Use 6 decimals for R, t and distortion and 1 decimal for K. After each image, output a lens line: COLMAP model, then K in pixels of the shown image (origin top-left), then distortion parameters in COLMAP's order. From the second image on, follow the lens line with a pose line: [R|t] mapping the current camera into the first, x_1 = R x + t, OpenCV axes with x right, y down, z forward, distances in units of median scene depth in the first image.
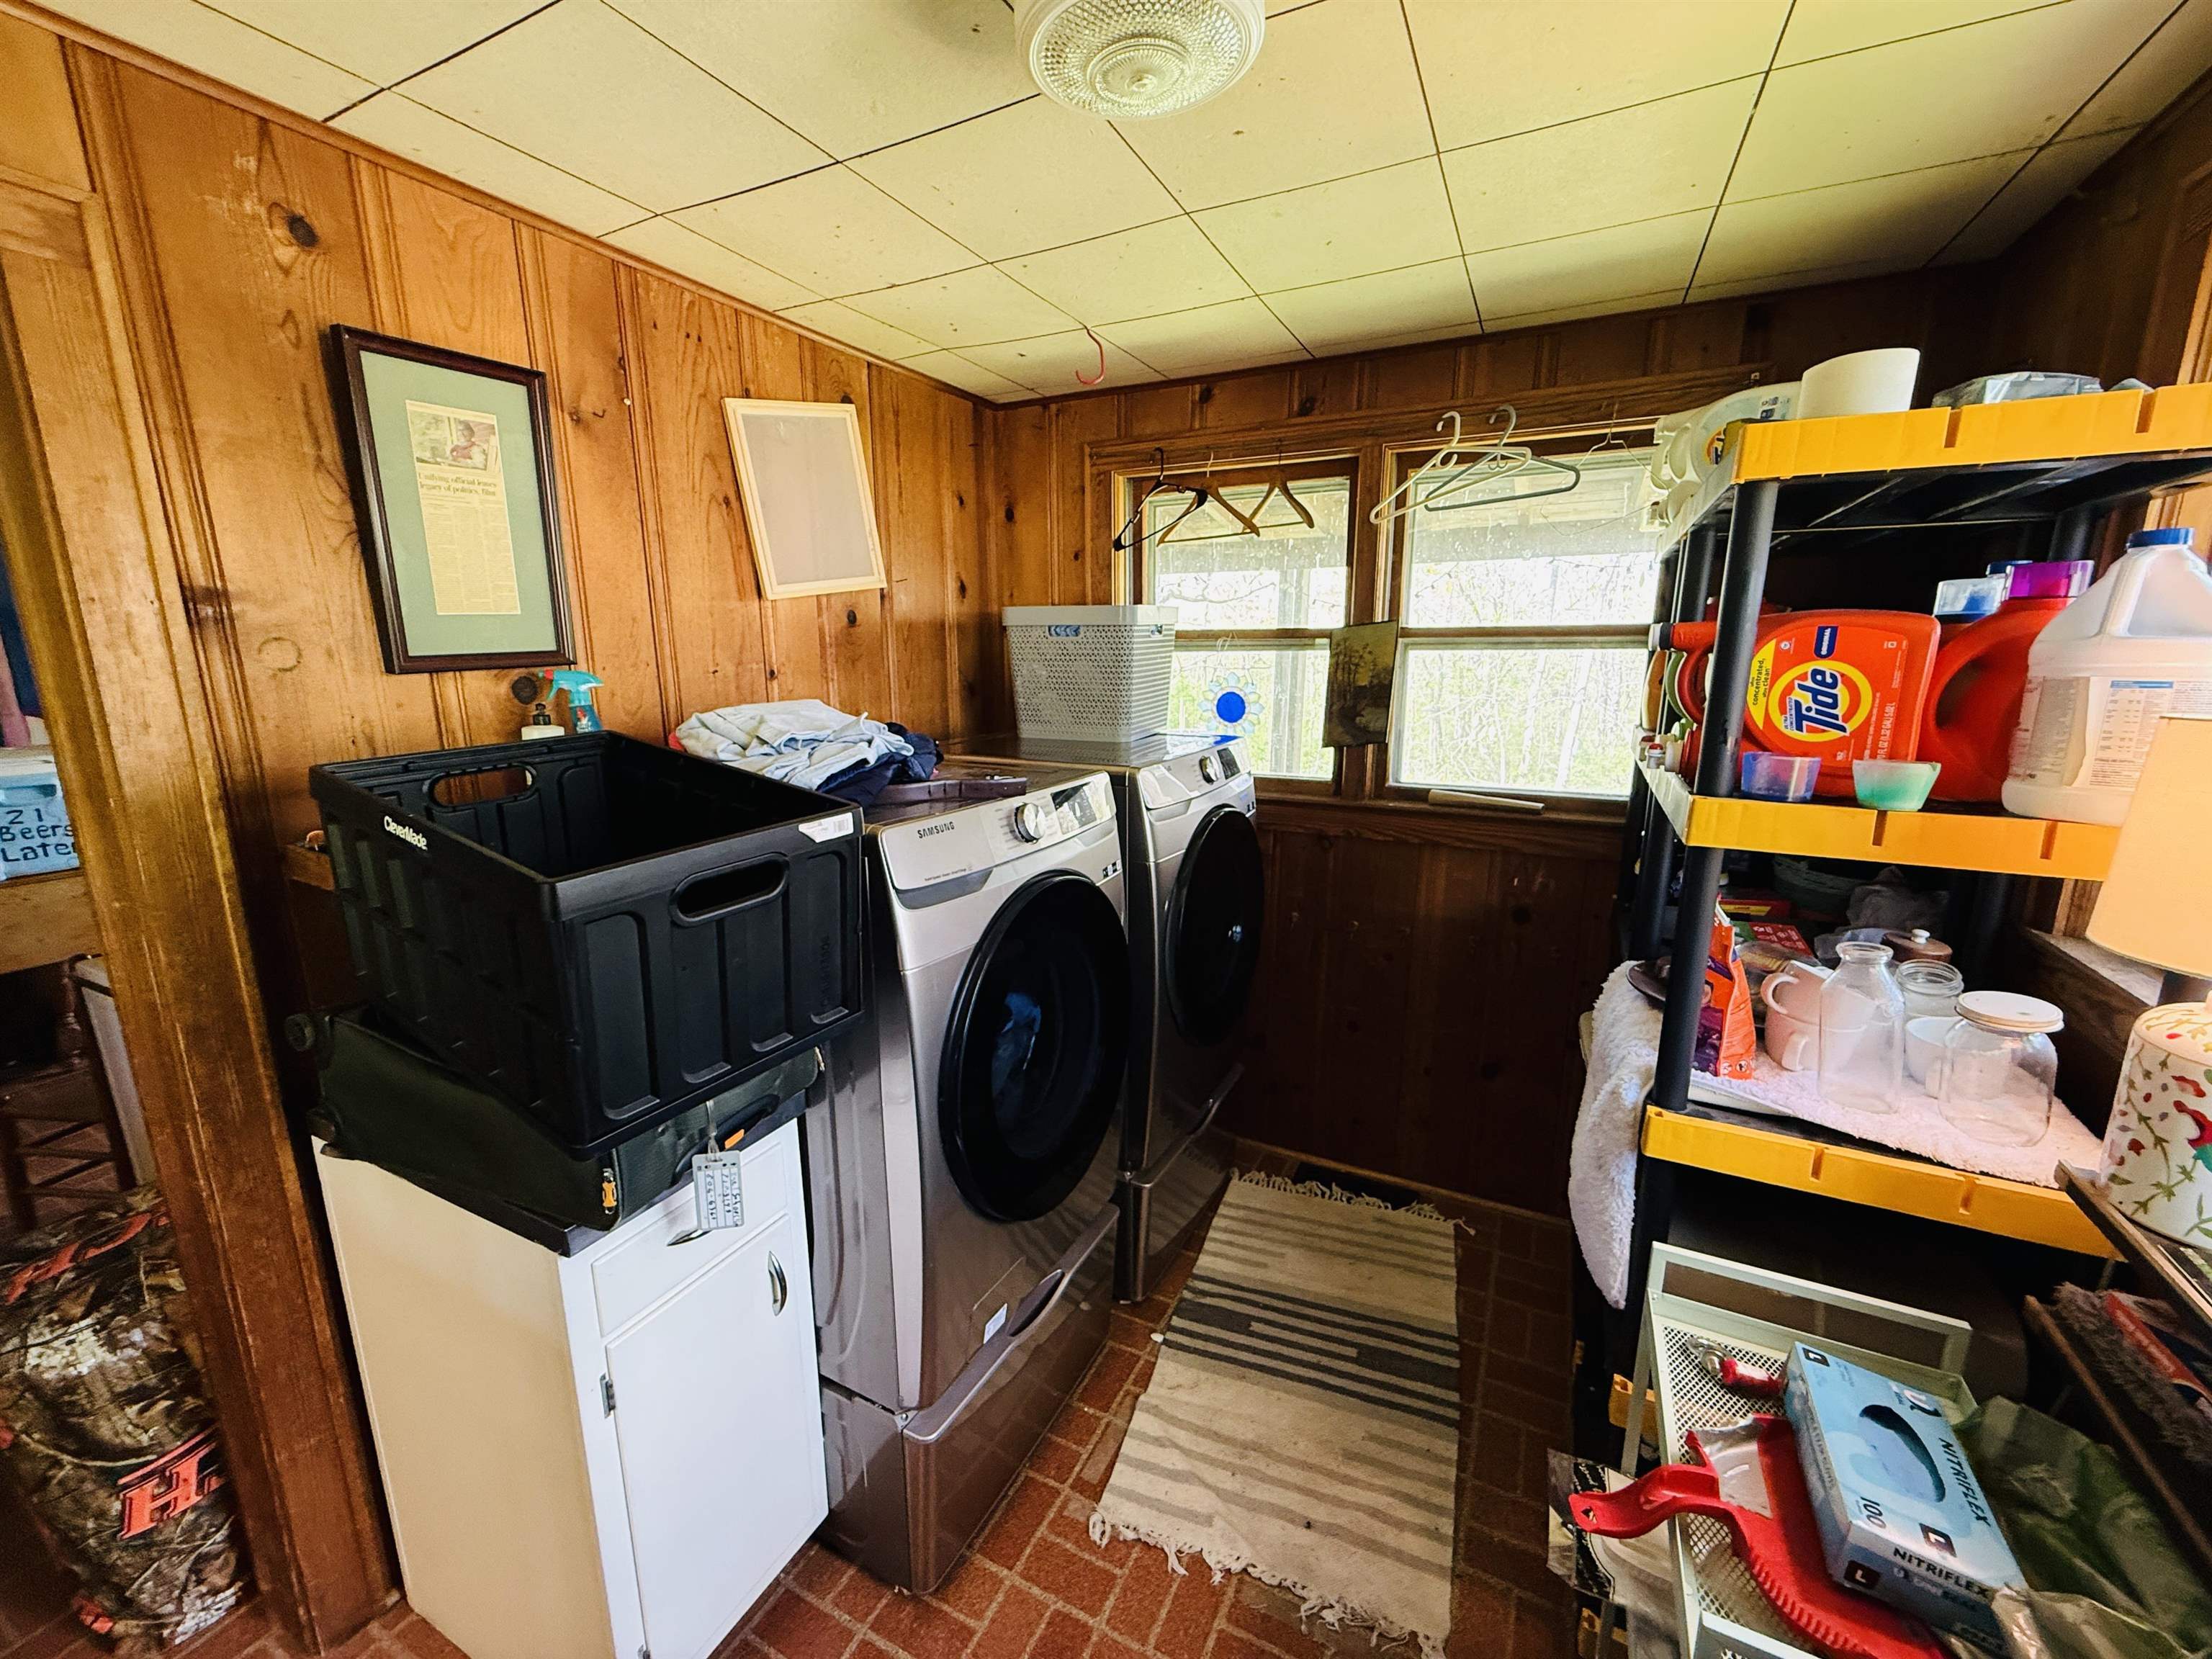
lens RADIAL K [[877.0, 0, 1107.5], [0, 877.0, 831.9], [0, 0, 1]] dist [-0.001601, 0.000269]
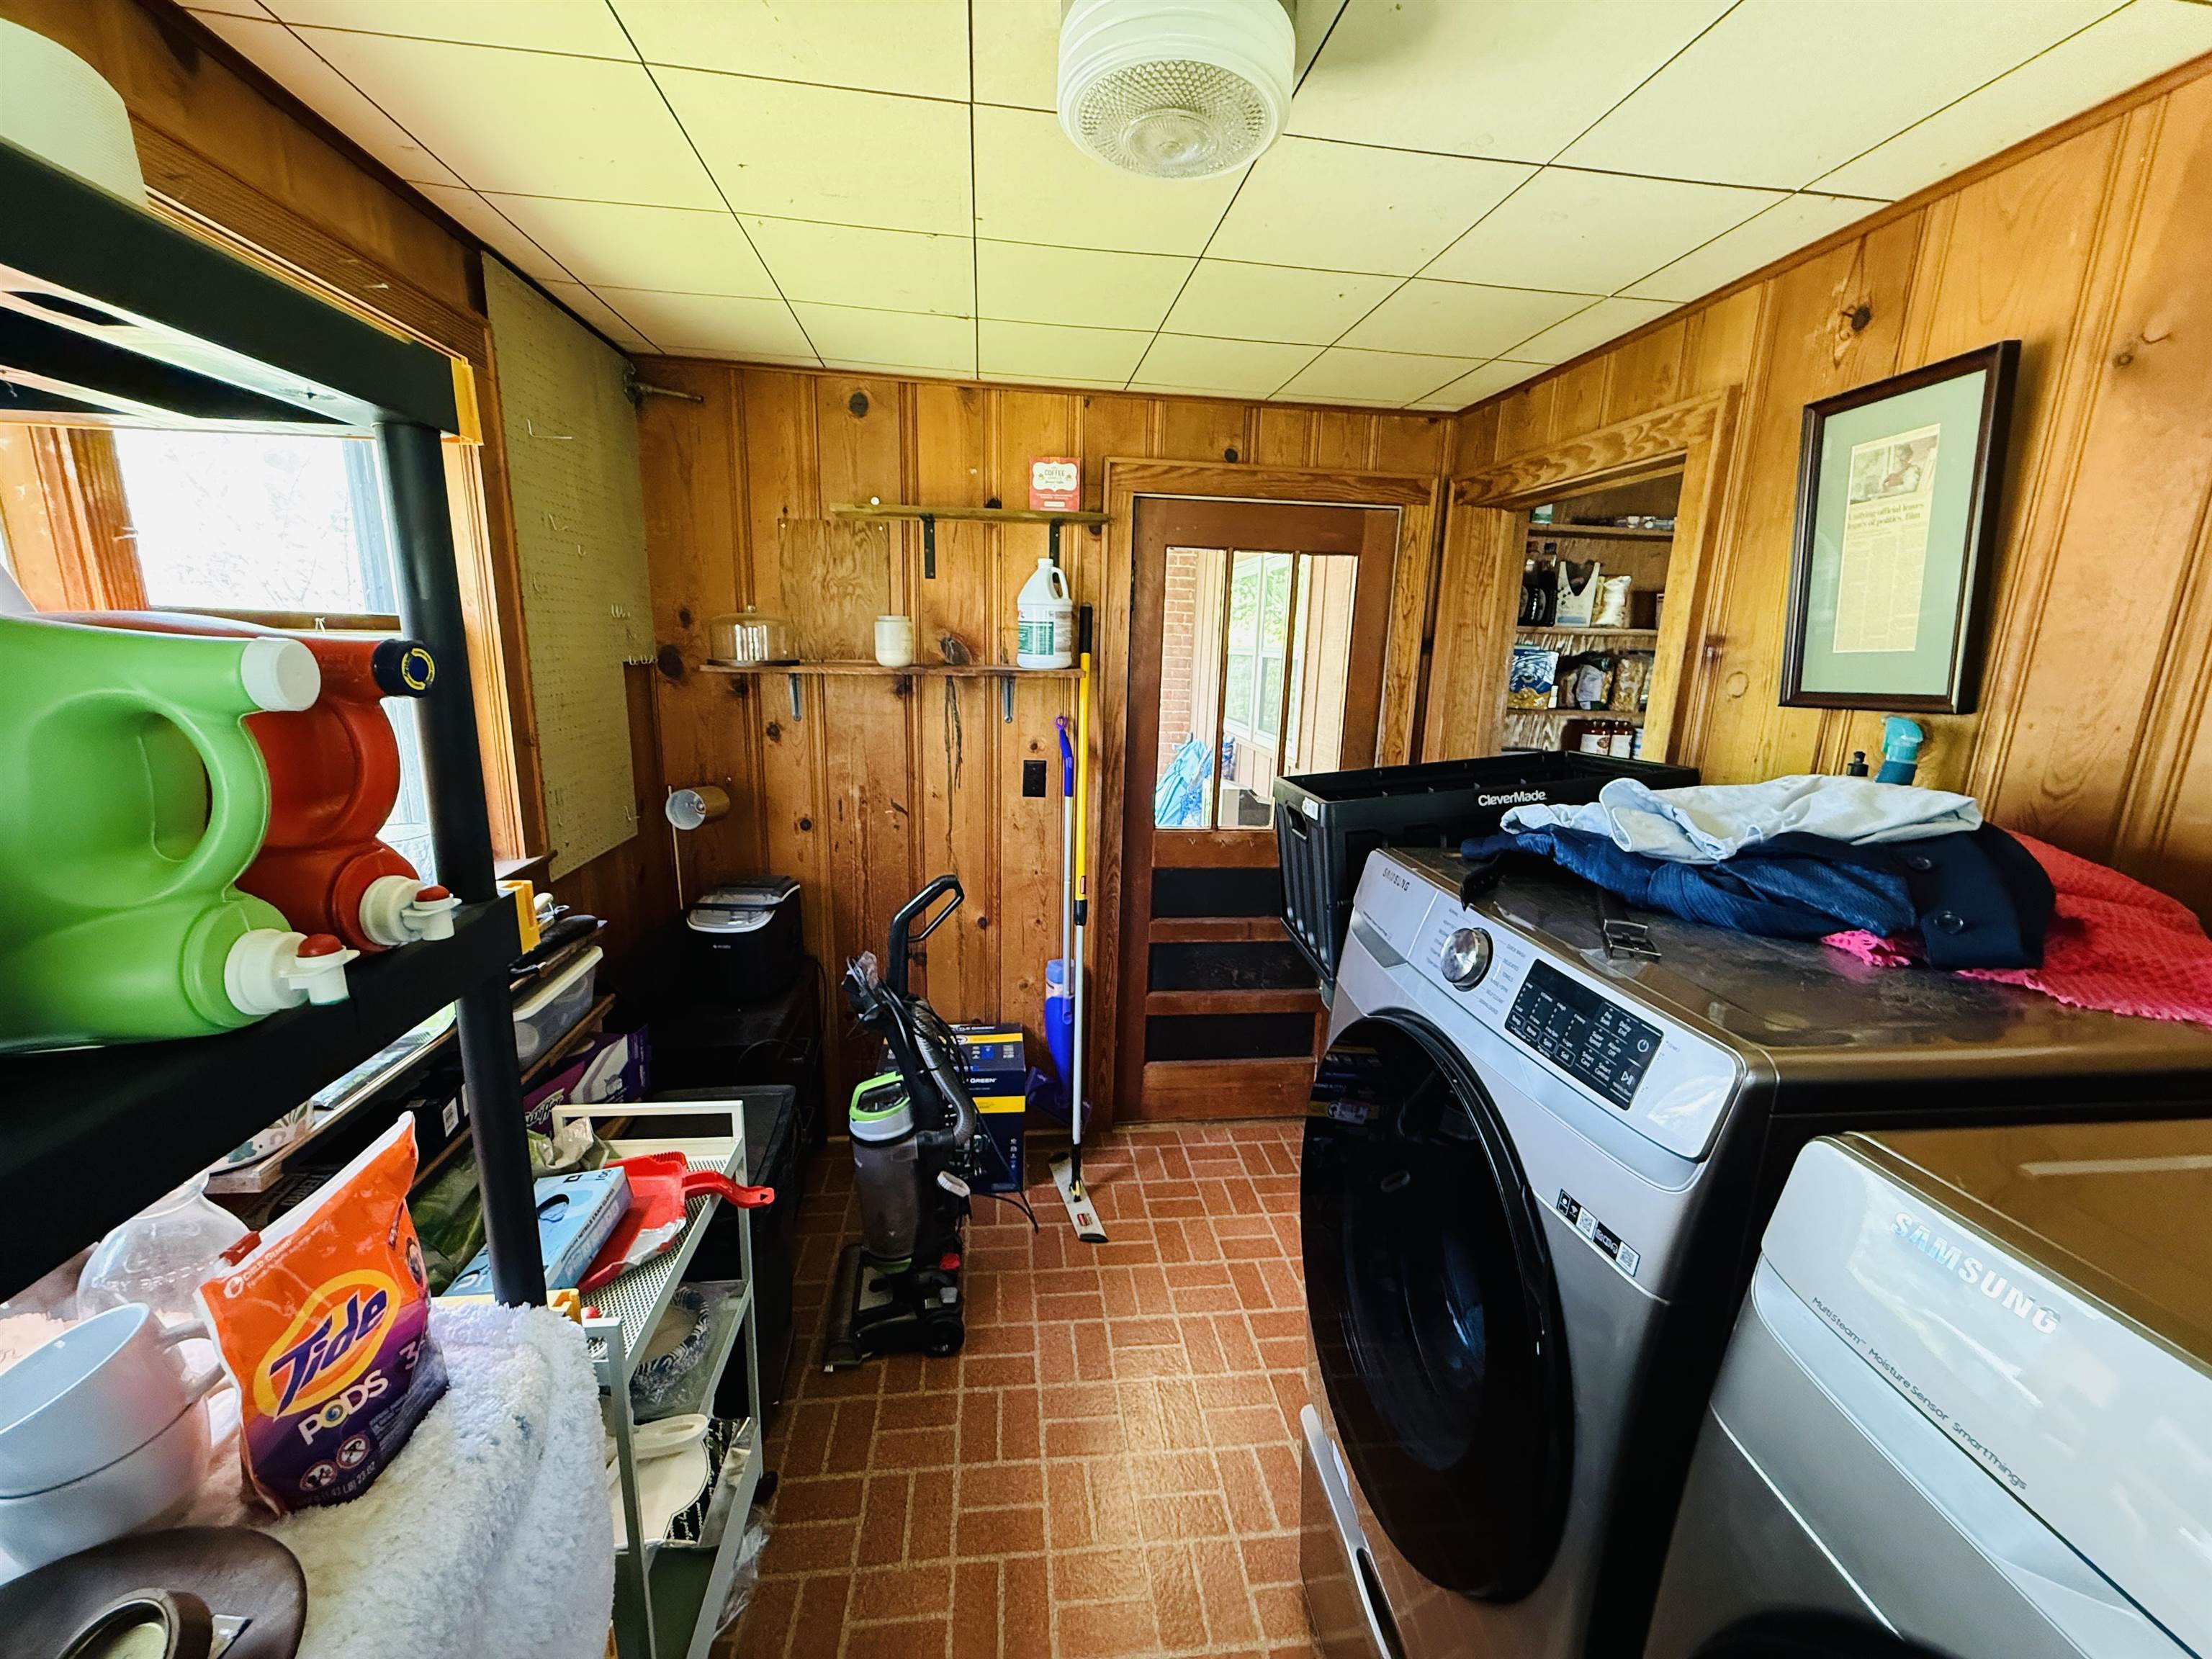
lens RADIAL K [[877.0, 0, 1103.7], [0, 877.0, 831.9], [0, 0, 1]] dist [-0.001601, 0.000269]
pose [[-0.831695, 0.099941, -0.546164, 0.511402], [-0.138631, 0.915134, 0.378565, -0.325702], [0.537648, 0.390566, -0.747257, 1.387930]]
